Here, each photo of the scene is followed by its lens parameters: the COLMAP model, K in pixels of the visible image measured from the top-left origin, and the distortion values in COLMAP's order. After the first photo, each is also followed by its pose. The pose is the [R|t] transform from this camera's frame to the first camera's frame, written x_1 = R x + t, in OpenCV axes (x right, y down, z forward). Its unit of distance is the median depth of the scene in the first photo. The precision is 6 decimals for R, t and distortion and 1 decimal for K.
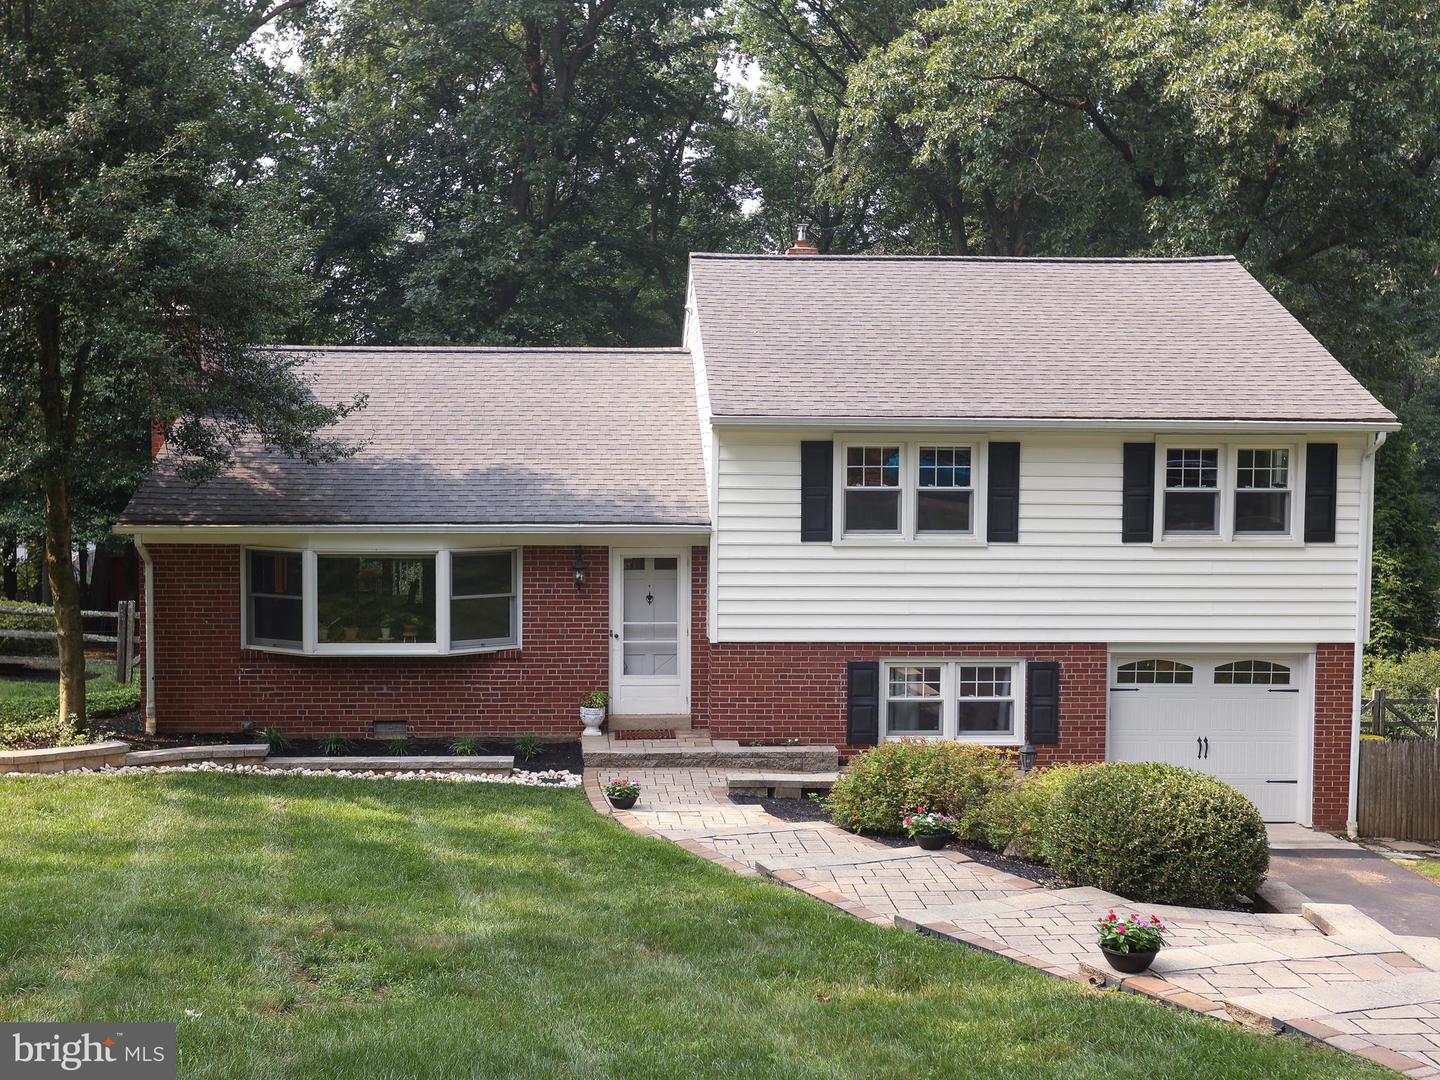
lens RADIAL K [[1318.3, 0, 720.0], [0, 1318.3, 540.0], [0, 0, 1]] dist [0.011572, 0.010907]
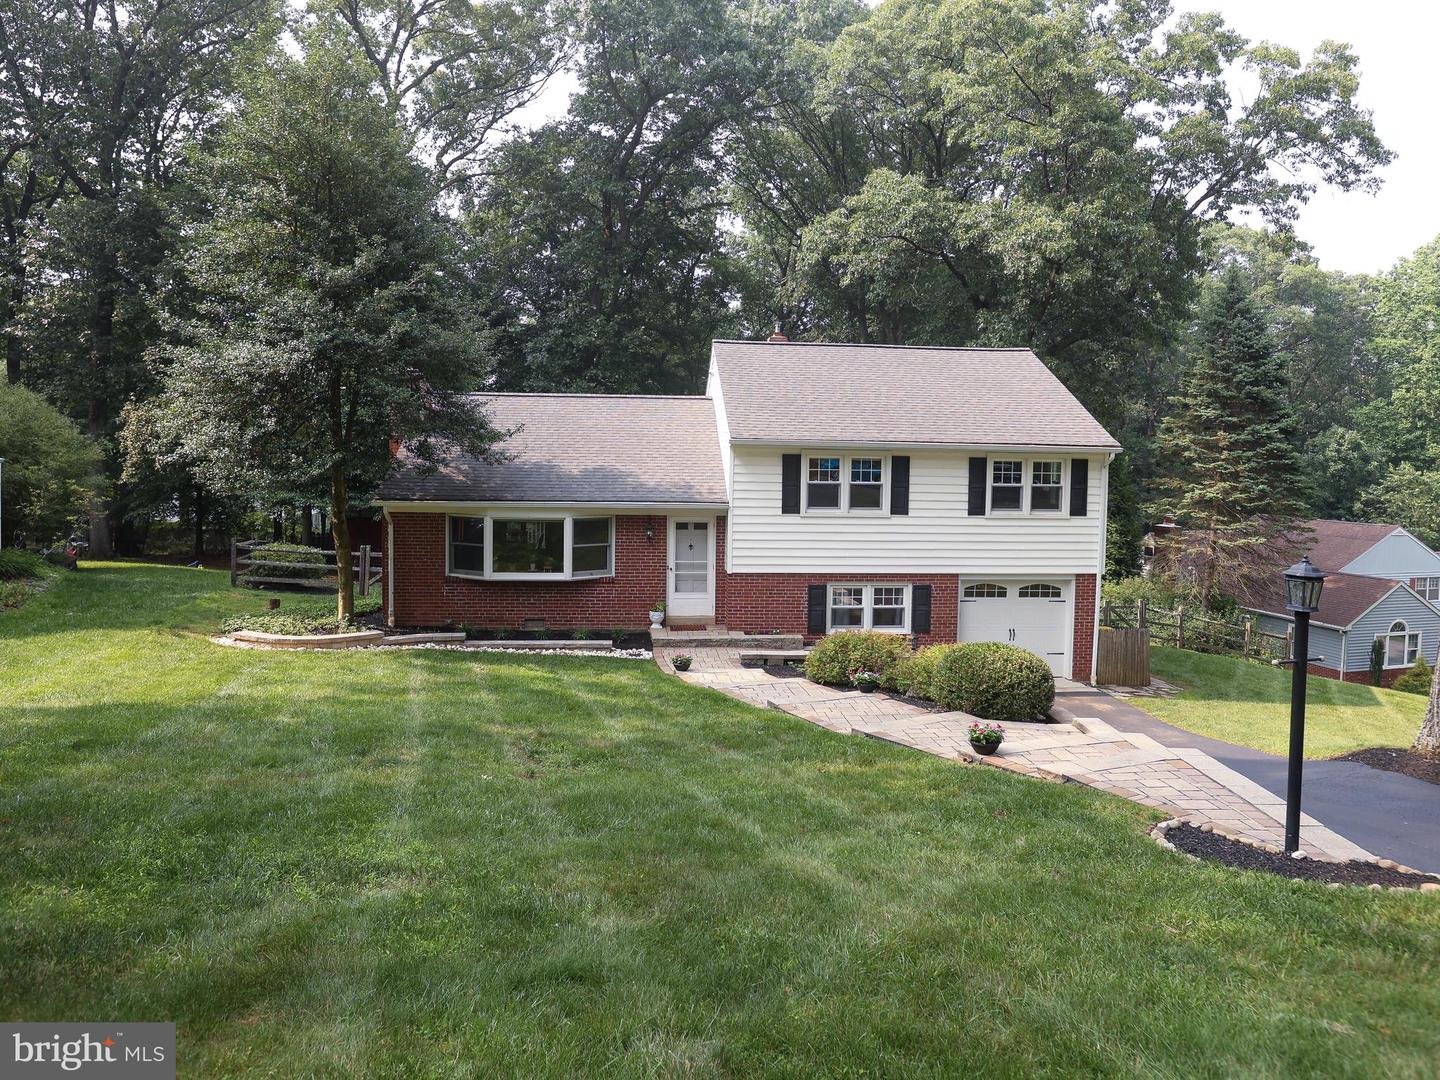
lens RADIAL K [[818.3, 0, 756.0], [0, 818.3, 509.0], [0, 0, 1]] dist [-0.045444, -0.000132]
pose [[0.998381, 0.007373, 0.056400, -0.030160], [-0.007424, 0.999972, 0.000700, -0.005060], [-0.056393, -0.001118, 0.998408, -0.043704]]
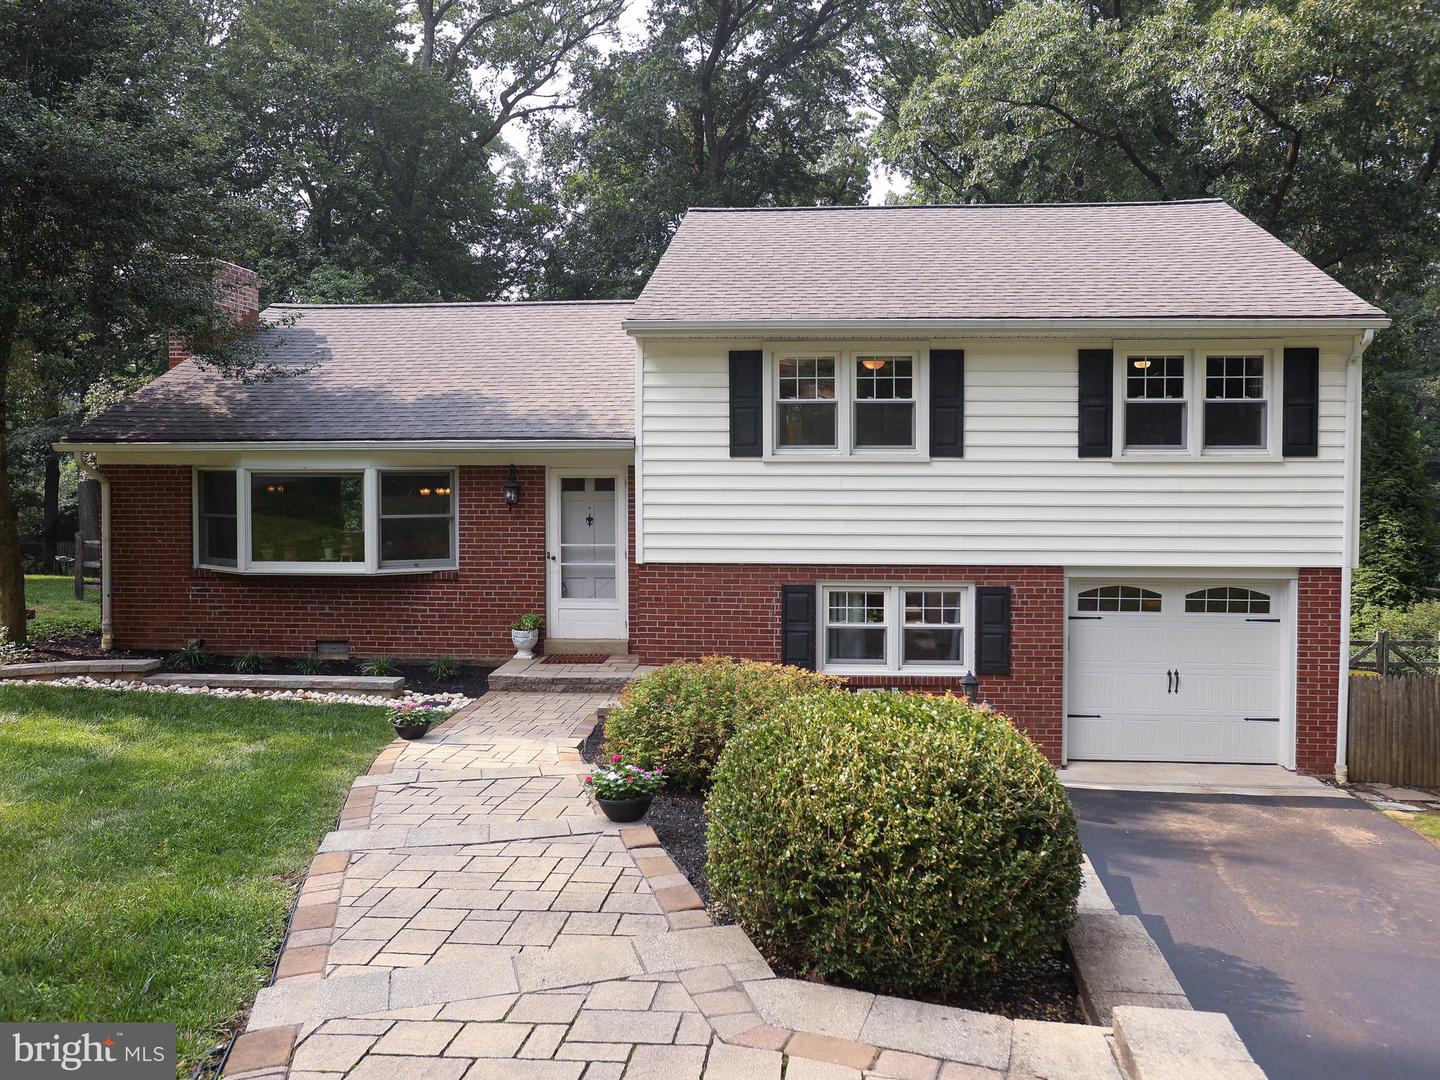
lens RADIAL K [[928.5, 0, 810.3], [0, 928.5, 514.0], [0, 0, 1]] dist [-0.033589, 0.032745]
pose [[0.994579, -0.002036, -0.103965, 0.185415], [-0.000432, 0.999719, -0.023712, 0.056995], [0.103984, 0.023629, 0.994298, 0.336870]]
